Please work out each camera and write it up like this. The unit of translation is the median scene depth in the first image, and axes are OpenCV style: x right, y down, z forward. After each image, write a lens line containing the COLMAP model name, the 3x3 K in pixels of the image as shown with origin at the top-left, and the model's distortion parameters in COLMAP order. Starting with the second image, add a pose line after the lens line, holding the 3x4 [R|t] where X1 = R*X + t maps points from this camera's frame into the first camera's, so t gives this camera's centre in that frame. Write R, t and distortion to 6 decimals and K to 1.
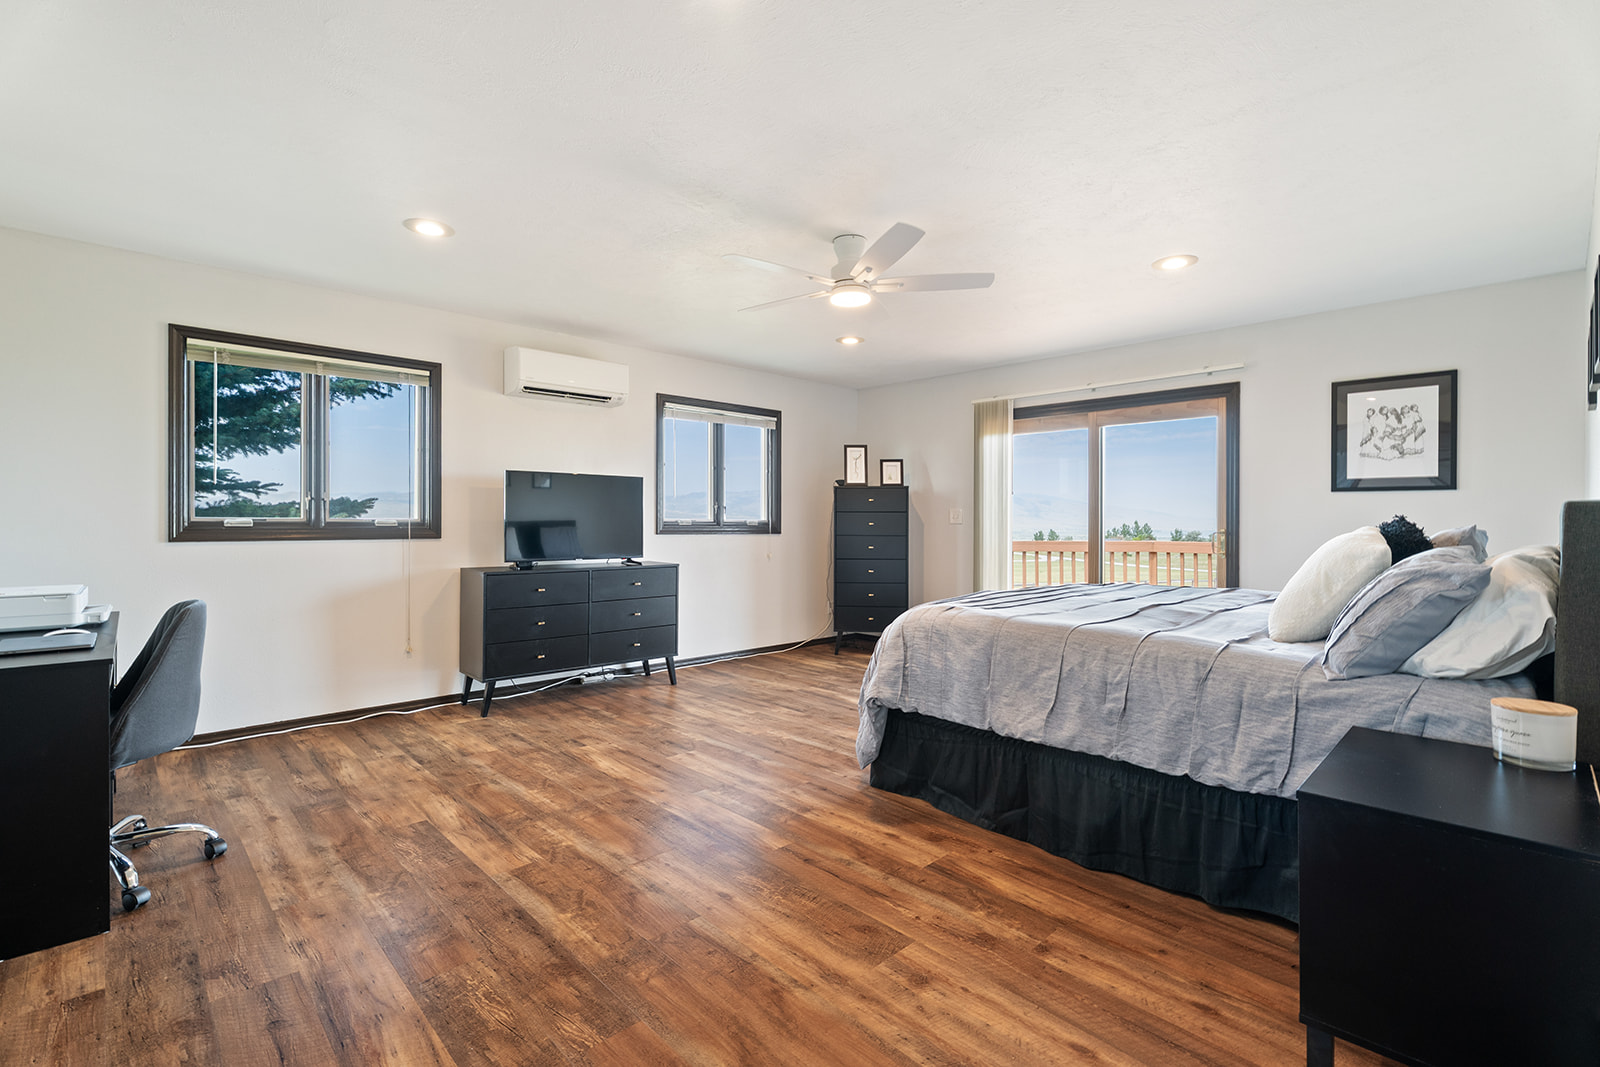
lens RADIAL K [[720.7, 0, 794.7], [0, 720.7, 526.7], [0, 0, 1]] dist [0.007239, -0.001937]
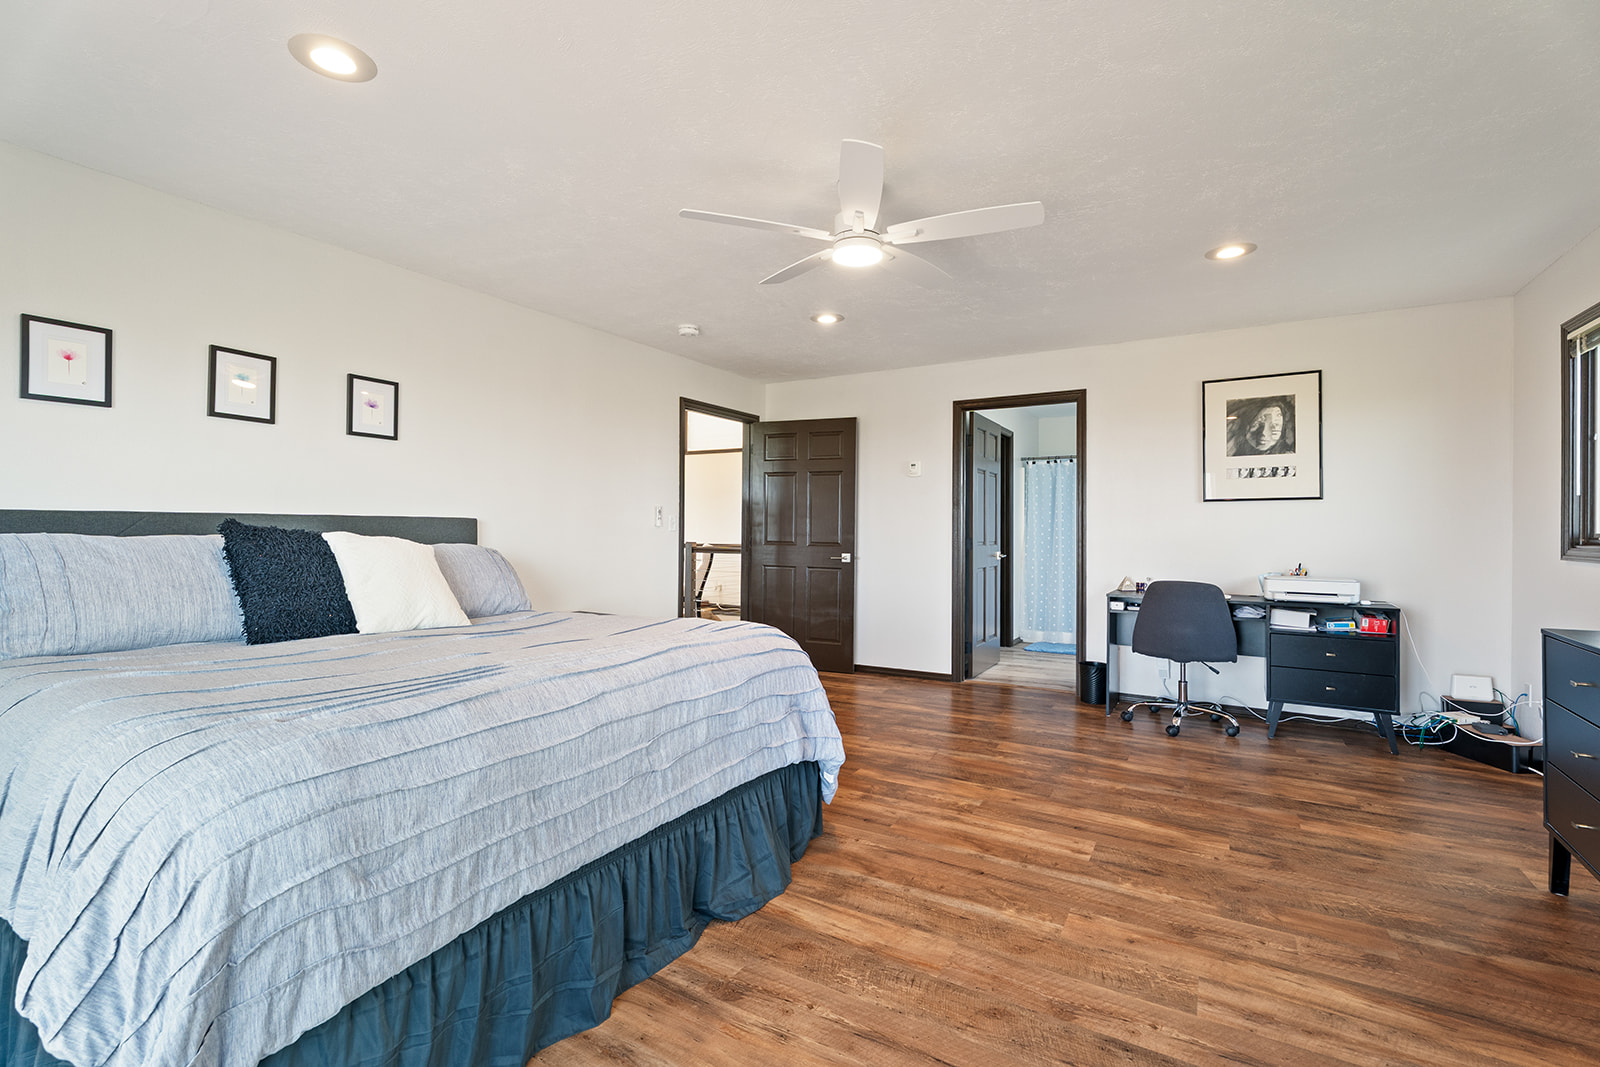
lens RADIAL K [[720.7, 0, 803.1], [0, 720.7, 525.3], [0, 0, 1]] dist [0.007239, -0.001937]
pose [[-0.959139, -0.011427, -0.282703, 0.348388], [-0.013019, 0.999908, 0.003753, -0.015856], [0.282635, 0.007281, -0.959200, 1.681652]]
